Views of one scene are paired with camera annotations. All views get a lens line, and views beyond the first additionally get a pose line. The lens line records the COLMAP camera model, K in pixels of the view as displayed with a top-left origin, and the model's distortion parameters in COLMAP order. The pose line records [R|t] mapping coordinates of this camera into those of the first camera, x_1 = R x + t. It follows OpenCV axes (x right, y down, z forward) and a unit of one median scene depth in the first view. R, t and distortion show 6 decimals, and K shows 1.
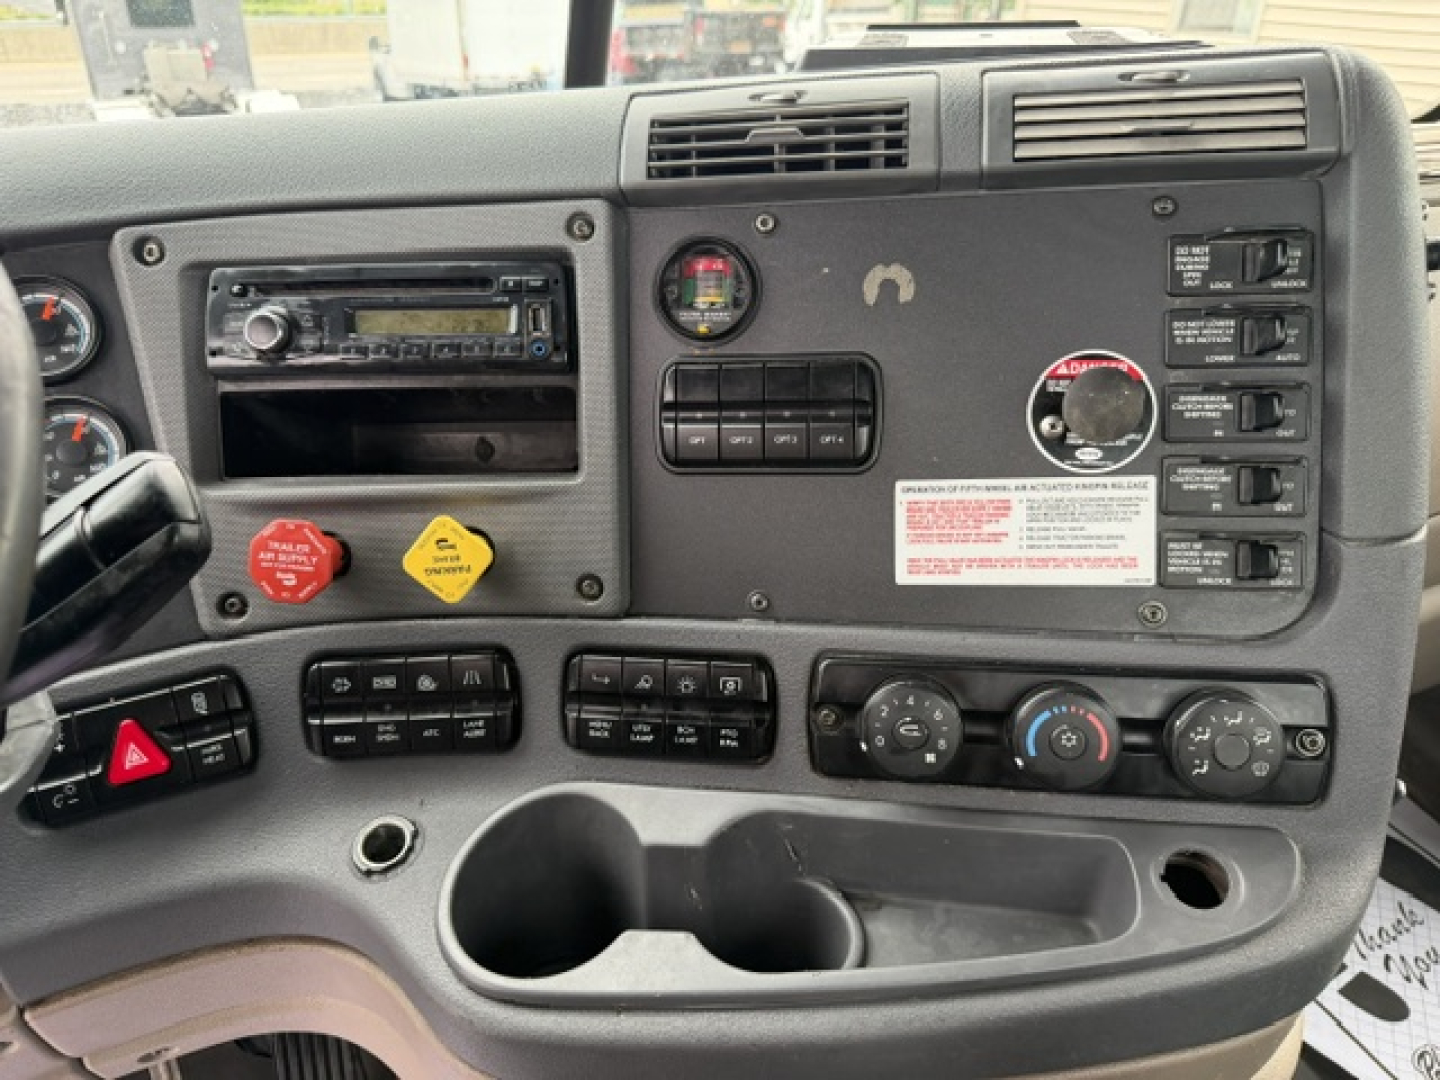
lens RADIAL K [[998.3, 0, 720.0], [0, 998.3, 540.0], [0, 0, 1]] dist [0.001321, -0.047843]
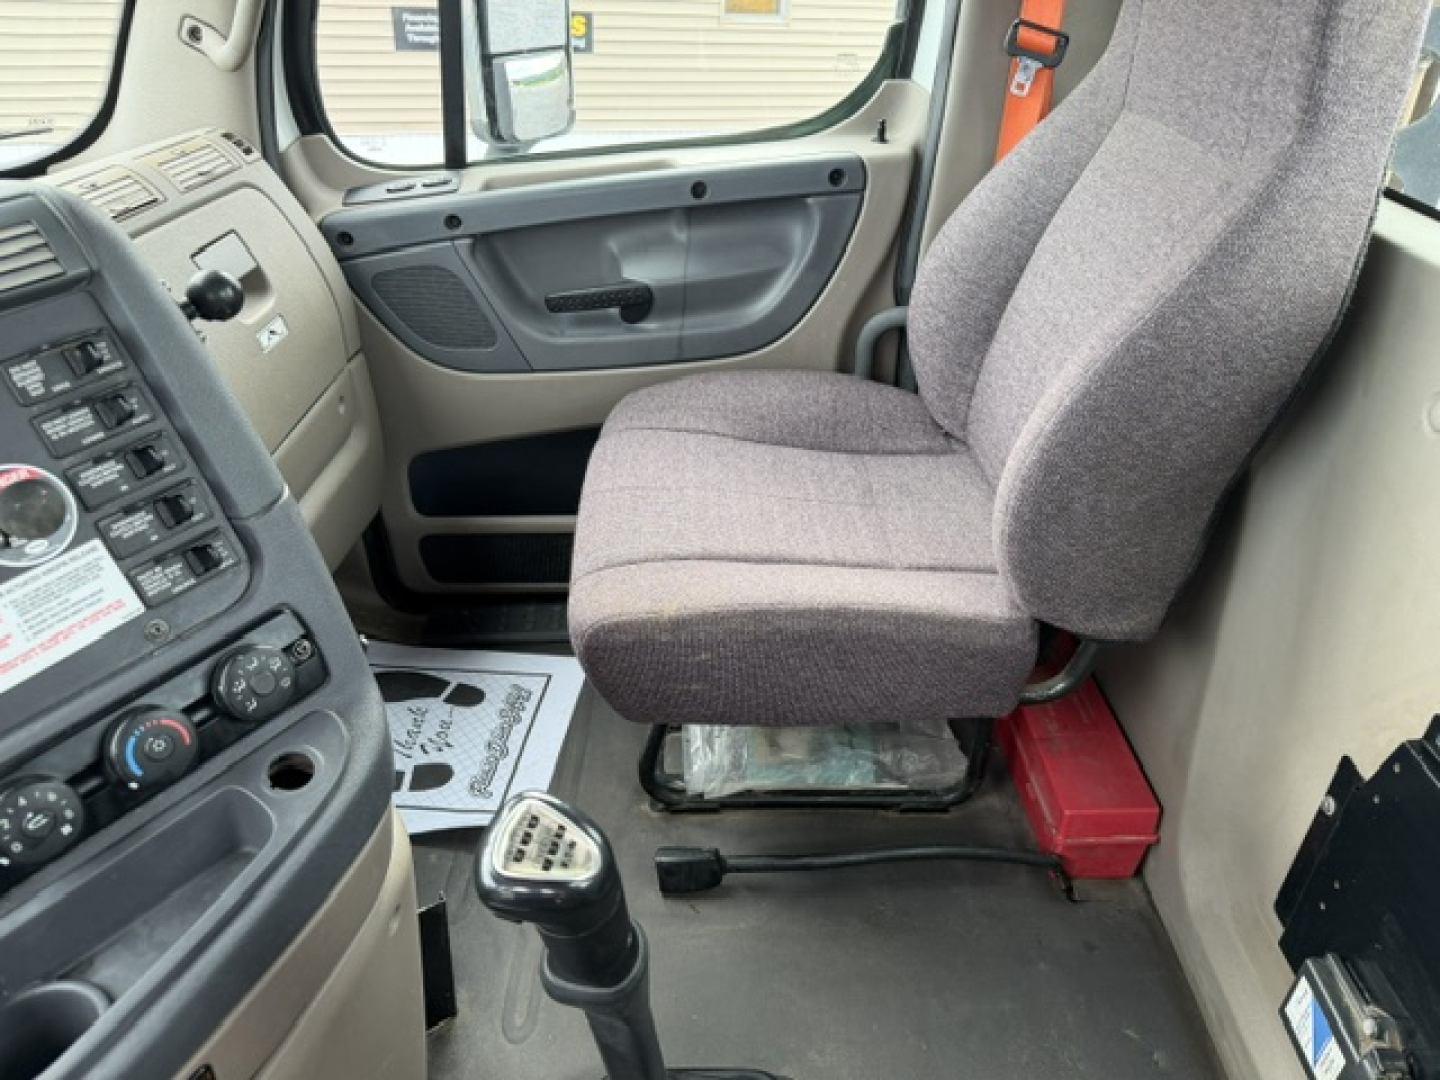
lens RADIAL K [[1151.6, 0, 714.7], [0, 1151.6, 544.7], [0, 0, 1]] dist [-0.009597, 0.134569]
pose [[0.464070, -0.463746, 0.754705, -0.329406], [0.412971, 0.867015, 0.278820, -0.148524], [-0.783641, 0.182279, 0.593869, -0.509378]]
